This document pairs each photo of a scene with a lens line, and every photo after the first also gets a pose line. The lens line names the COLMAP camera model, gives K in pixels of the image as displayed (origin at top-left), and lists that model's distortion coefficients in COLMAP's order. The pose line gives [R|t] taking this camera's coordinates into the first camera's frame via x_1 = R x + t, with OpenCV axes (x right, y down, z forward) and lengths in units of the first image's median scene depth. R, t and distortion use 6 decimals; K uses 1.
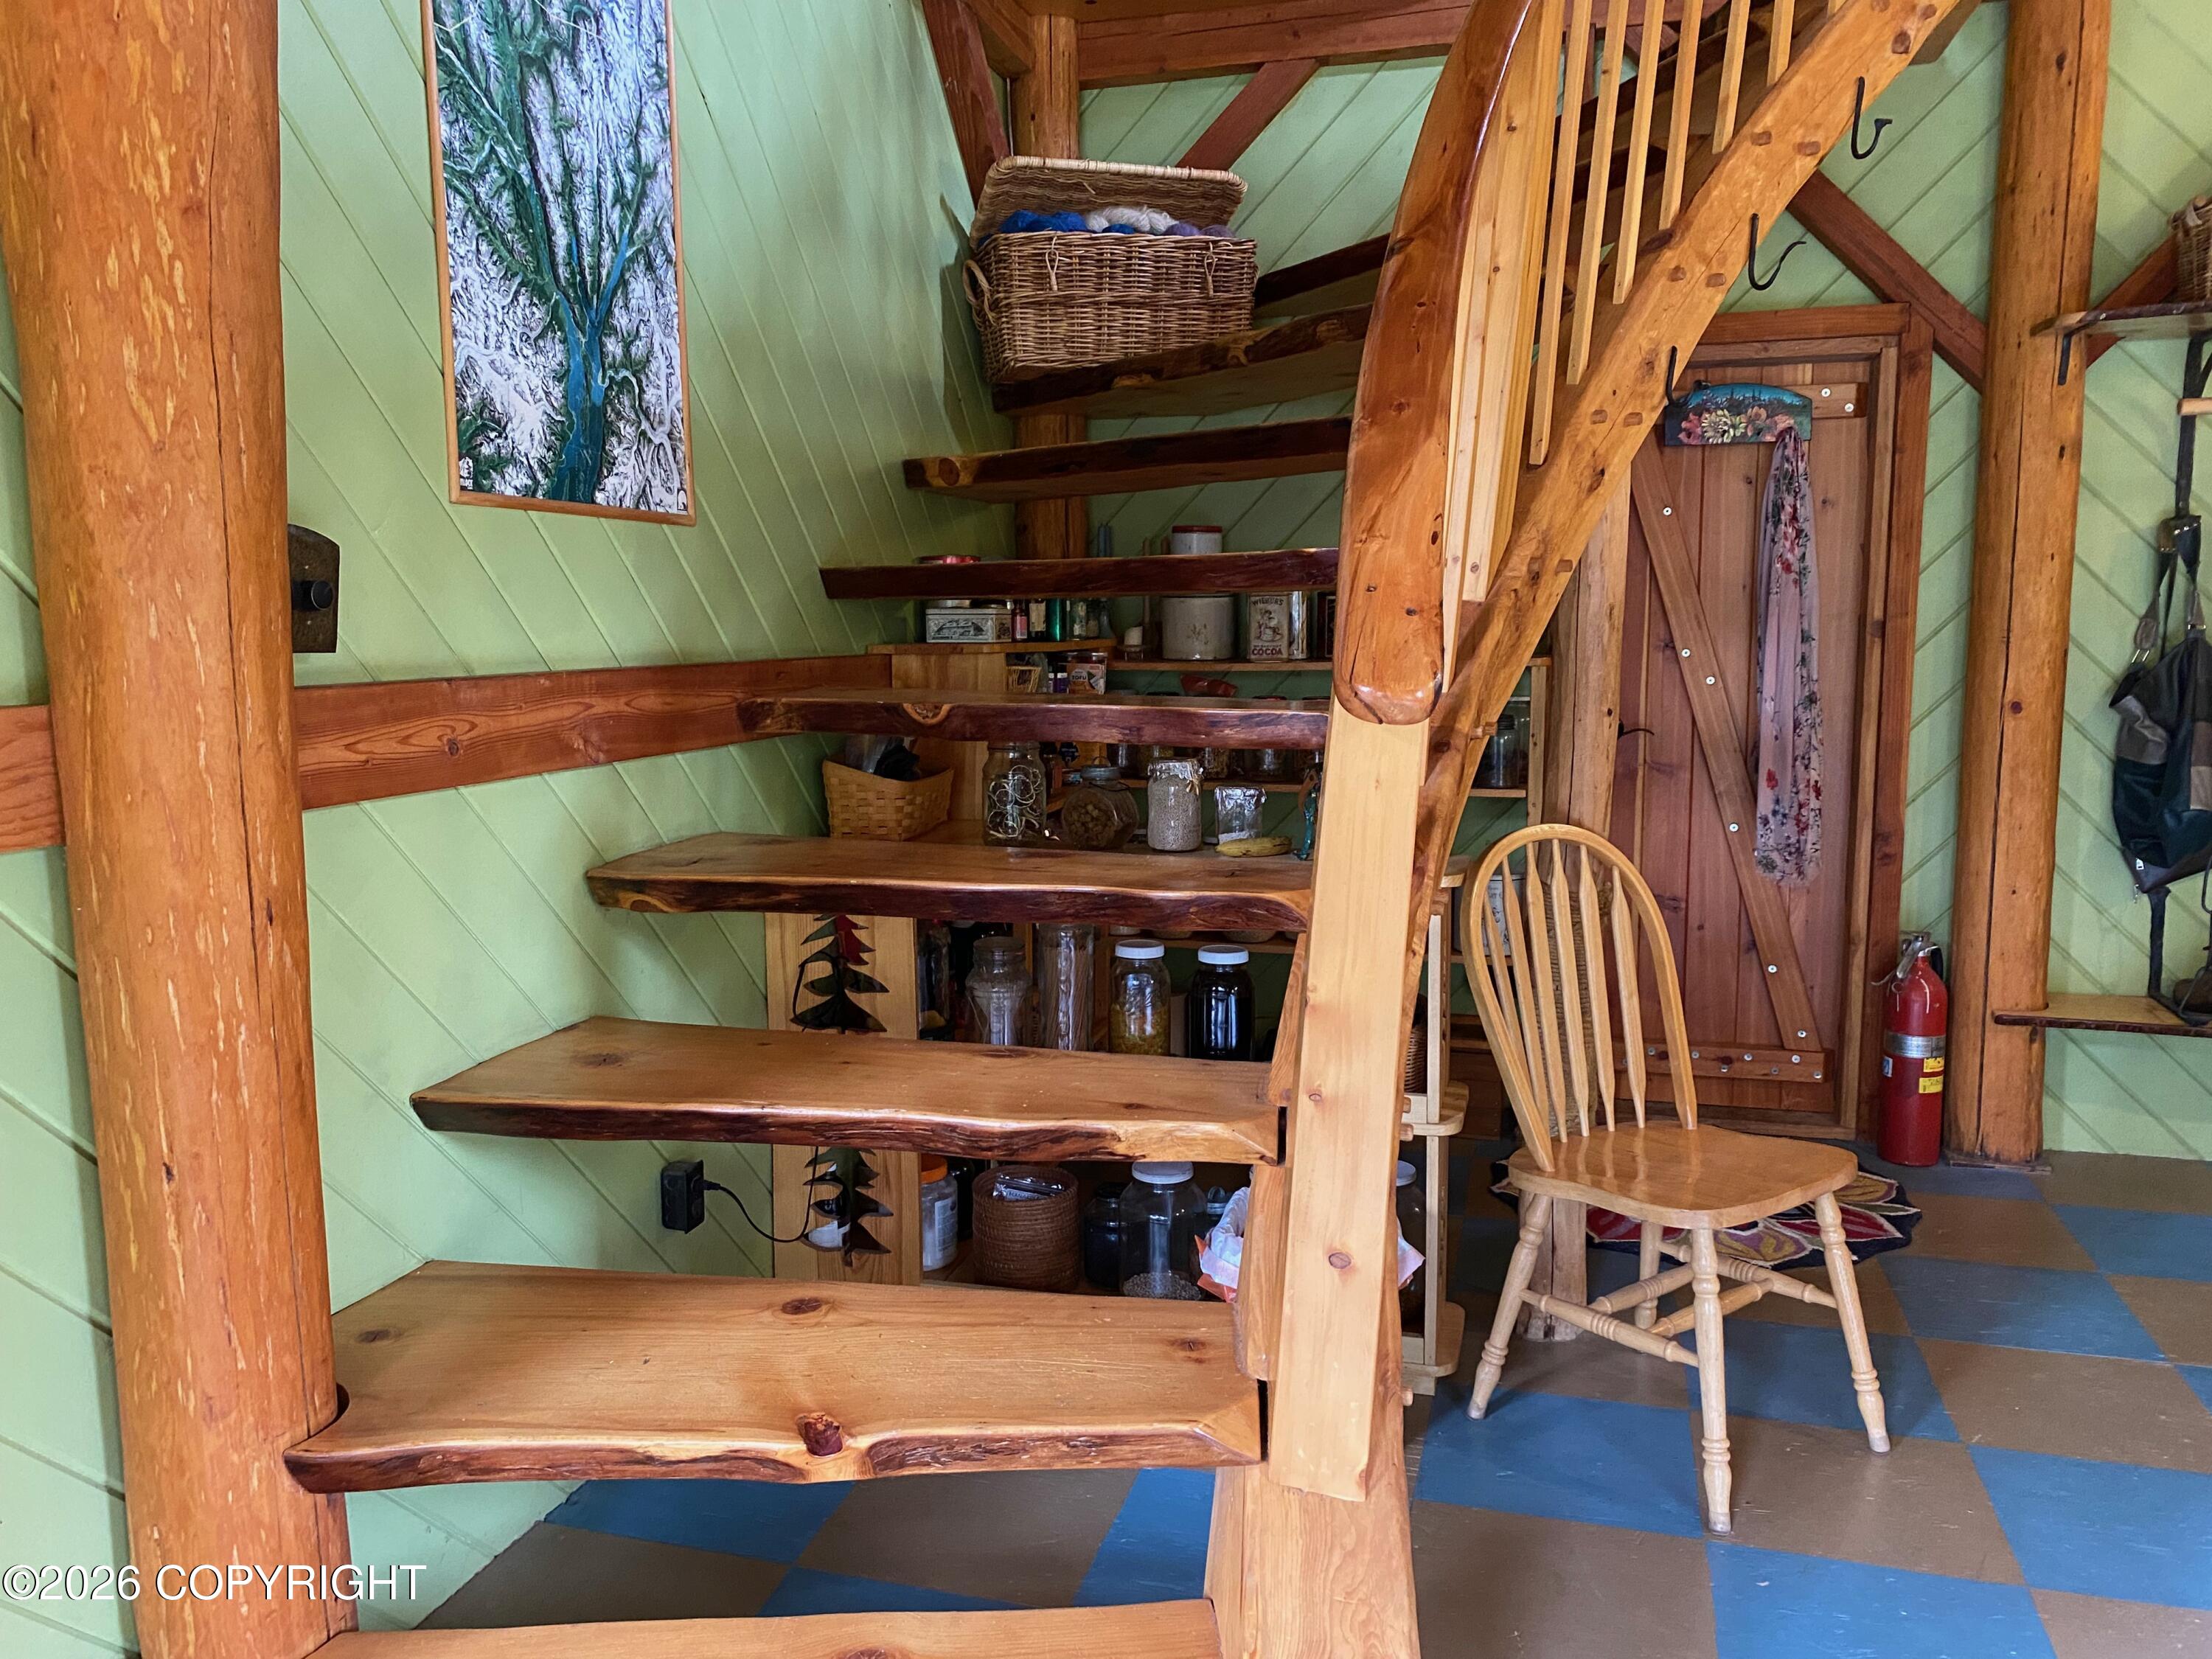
lens RADIAL K [[1662.8, 0, 1109.5], [0, 1662.8, 803.9], [0, 0, 1]] dist [0.001536, -0.093929]
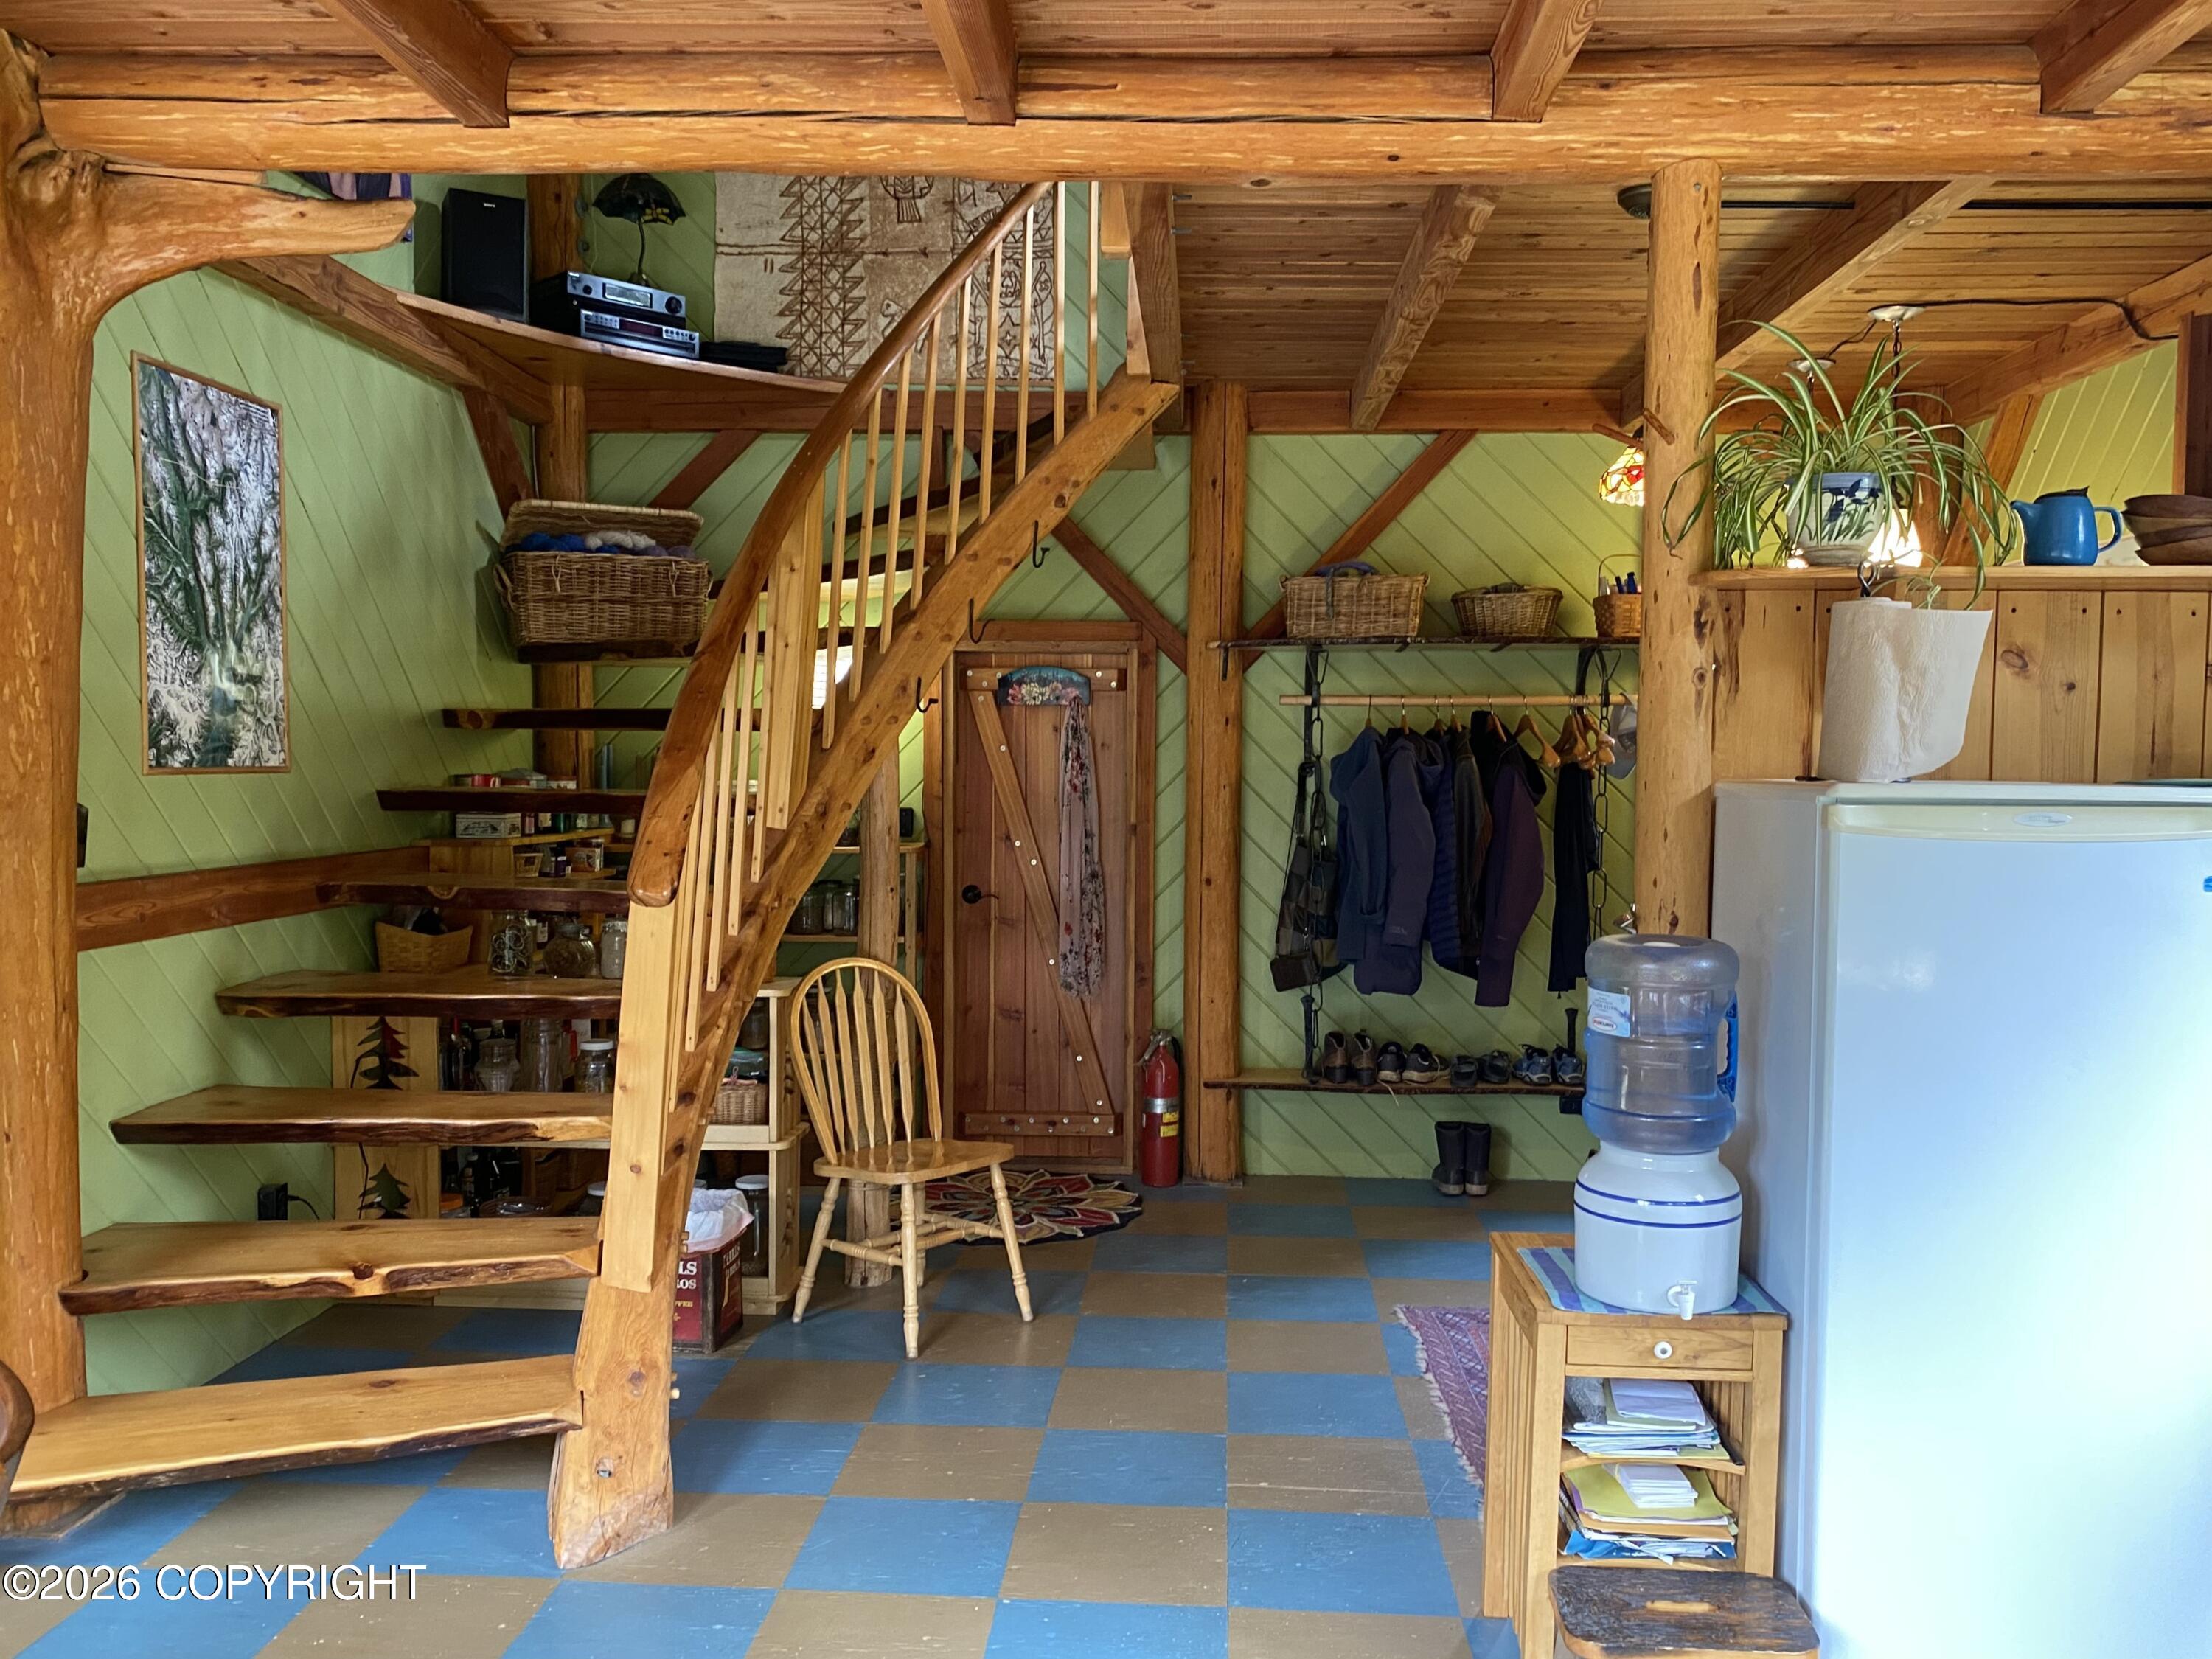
lens RADIAL K [[1667.1, 0, 1161.3], [0, 1667.1, 835.0], [0, 0, 1]] dist [-0.007797, -0.038234]
pose [[0.965601, 0.008592, 0.259886, 0.143838], [0.009330, 0.997665, -0.067650, 0.005011], [-0.259861, 0.067748, 0.963267, -0.746269]]
